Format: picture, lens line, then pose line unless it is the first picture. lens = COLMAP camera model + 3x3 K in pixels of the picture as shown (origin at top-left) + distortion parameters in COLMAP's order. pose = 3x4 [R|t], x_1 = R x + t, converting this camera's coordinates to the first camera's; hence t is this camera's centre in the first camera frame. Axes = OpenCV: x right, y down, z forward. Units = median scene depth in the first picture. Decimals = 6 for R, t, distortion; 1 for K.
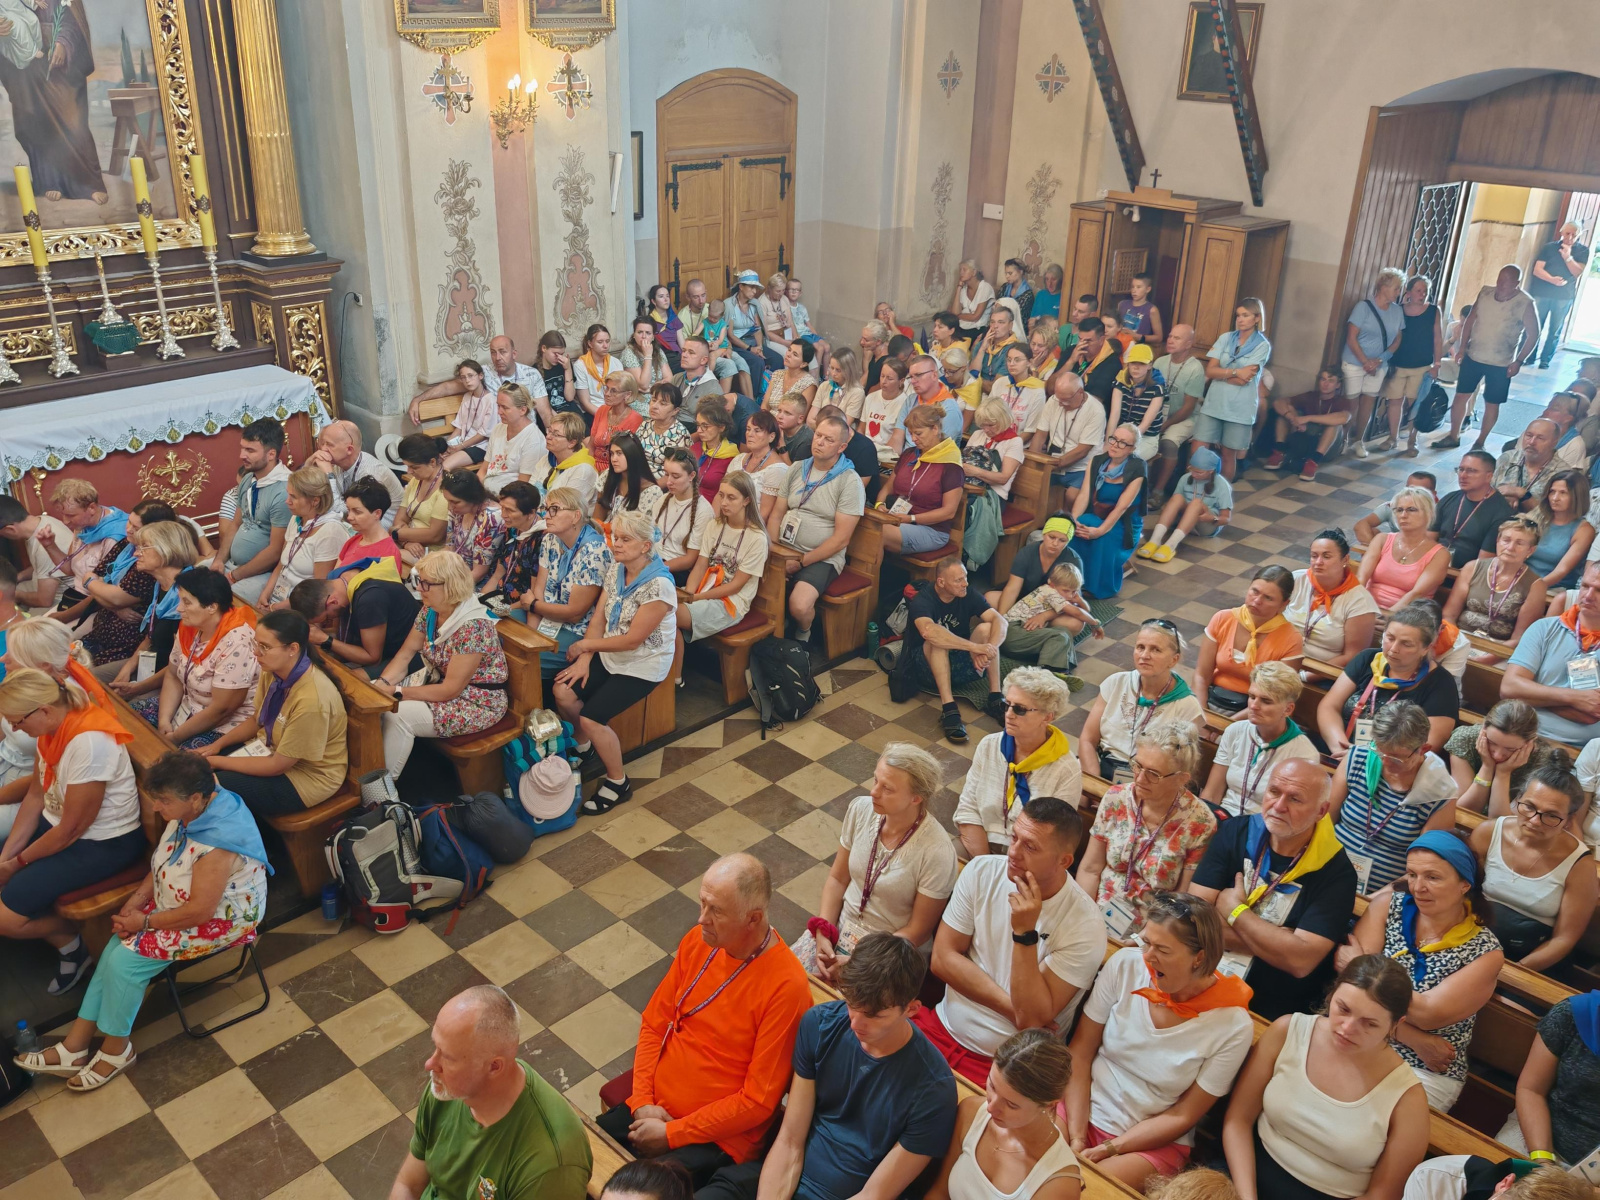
lens RADIAL K [[1329.9, 0, 795.9], [0, 1329.9, 593.0], [0, 0, 1]] dist [0.015664, -0.031895]
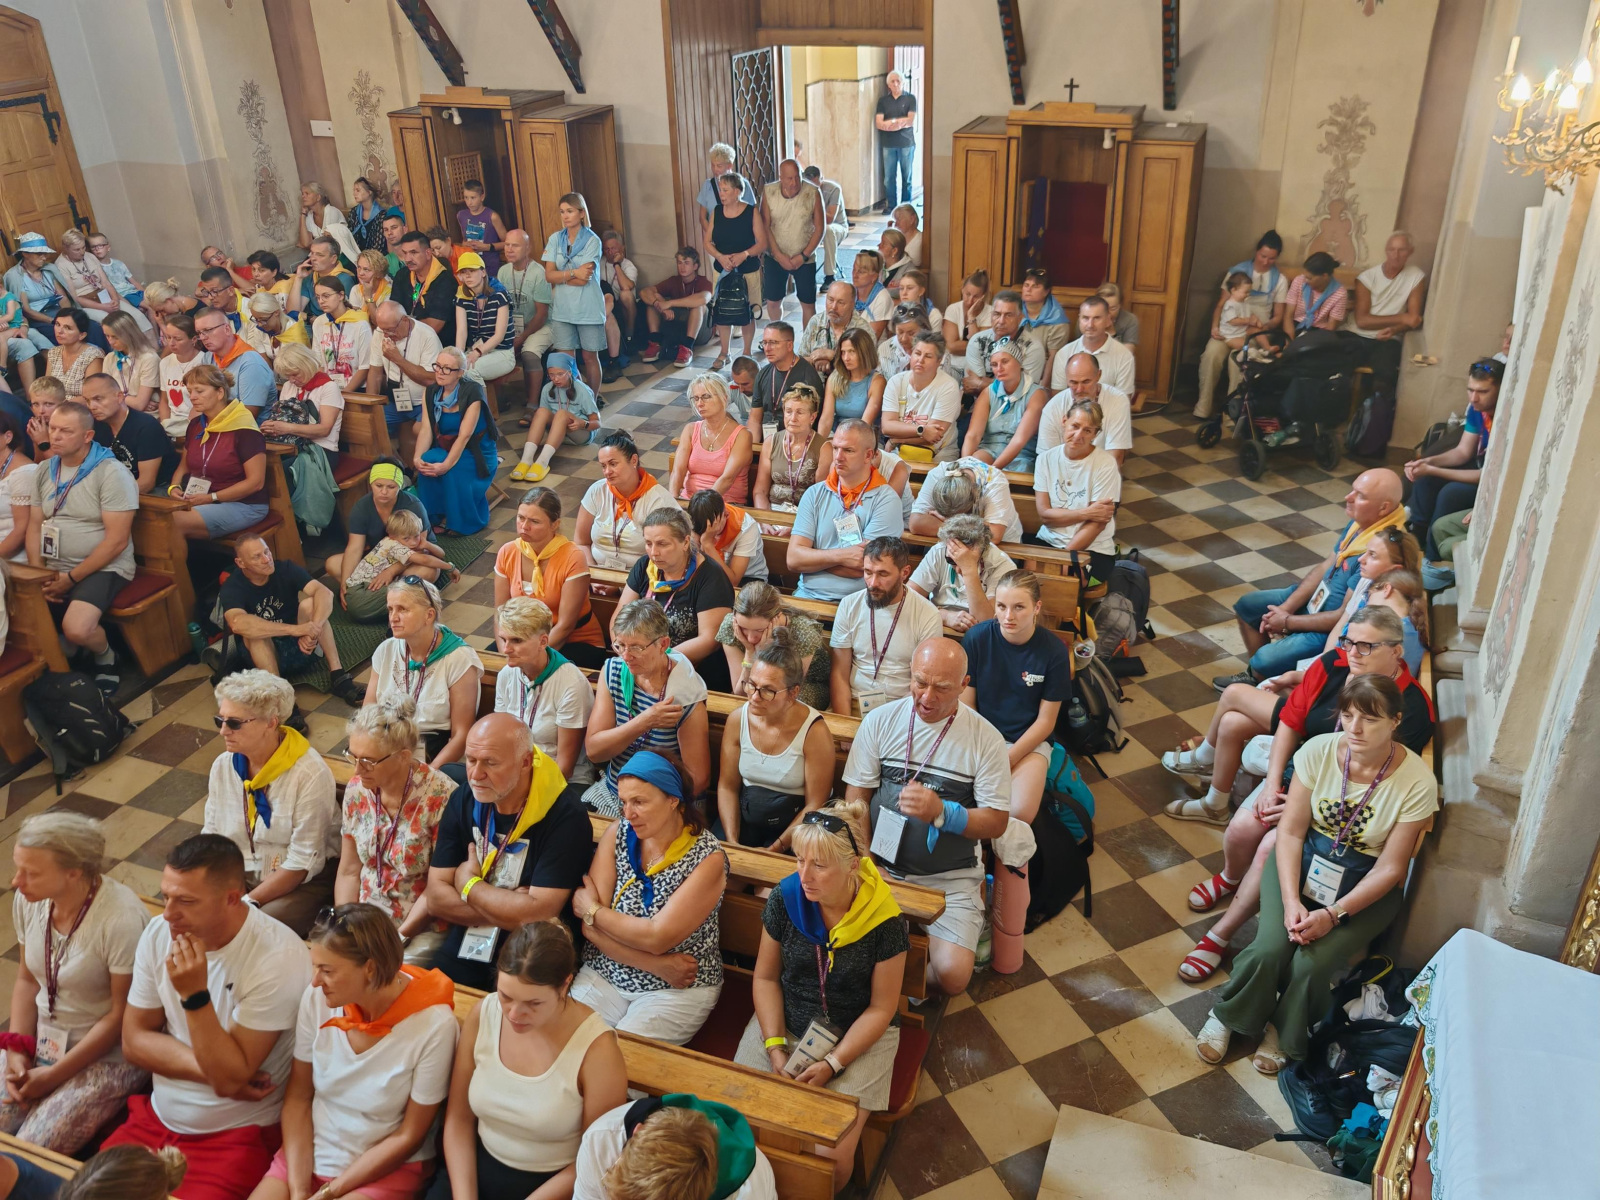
lens RADIAL K [[1329.9, 0, 817.4], [0, 1329.9, 607.3], [0, 0, 1]] dist [0.015664, -0.031895]
pose [[0.916226, -0.234258, 0.325044, 0.150970], [0.207015, 0.971372, 0.116537, -0.005220], [-0.343039, -0.039486, 0.938491, 0.021983]]
